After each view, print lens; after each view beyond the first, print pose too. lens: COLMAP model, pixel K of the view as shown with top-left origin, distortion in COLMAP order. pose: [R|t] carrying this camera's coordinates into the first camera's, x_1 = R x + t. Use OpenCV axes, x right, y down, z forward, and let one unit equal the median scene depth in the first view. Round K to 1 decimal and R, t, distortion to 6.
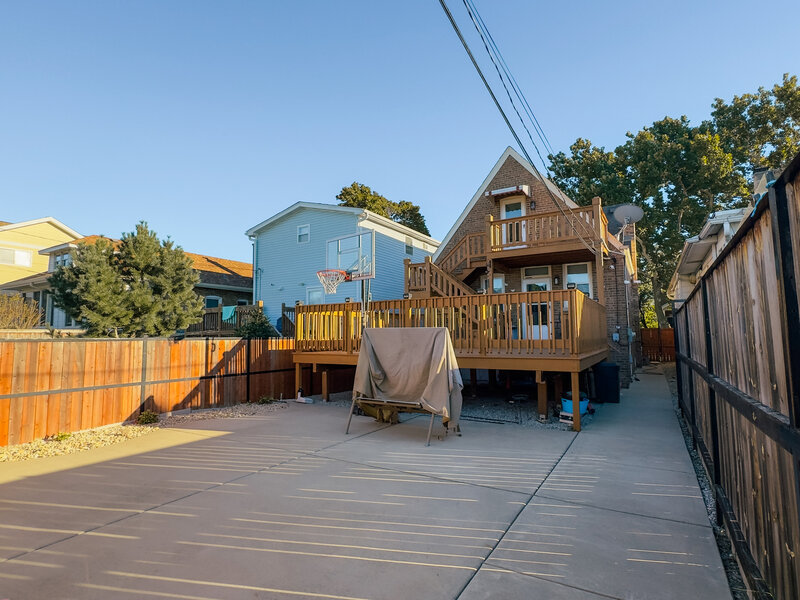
lens RADIAL K [[416.7, 0, 400.0], [0, 416.7, 300.0], [0, 0, 1]] dist [-0.001407, -0.000419]
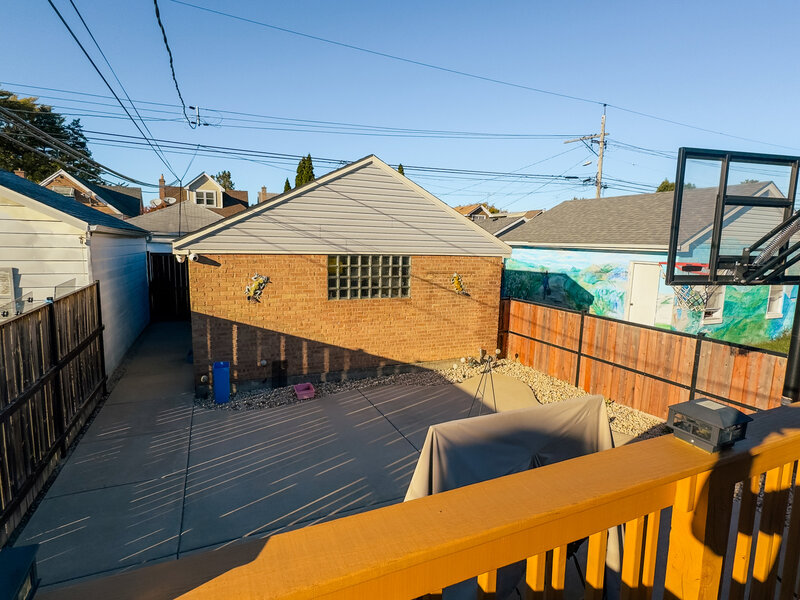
lens RADIAL K [[416.7, 0, 400.0], [0, 416.7, 300.0], [0, 0, 1]] dist [-0.001407, -0.000419]
pose [[-0.574908, 0.102211, -0.811809, 0.450840], [0.048411, 0.994678, 0.090951, -0.097735], [0.816785, 0.012988, -0.576797, 1.192508]]
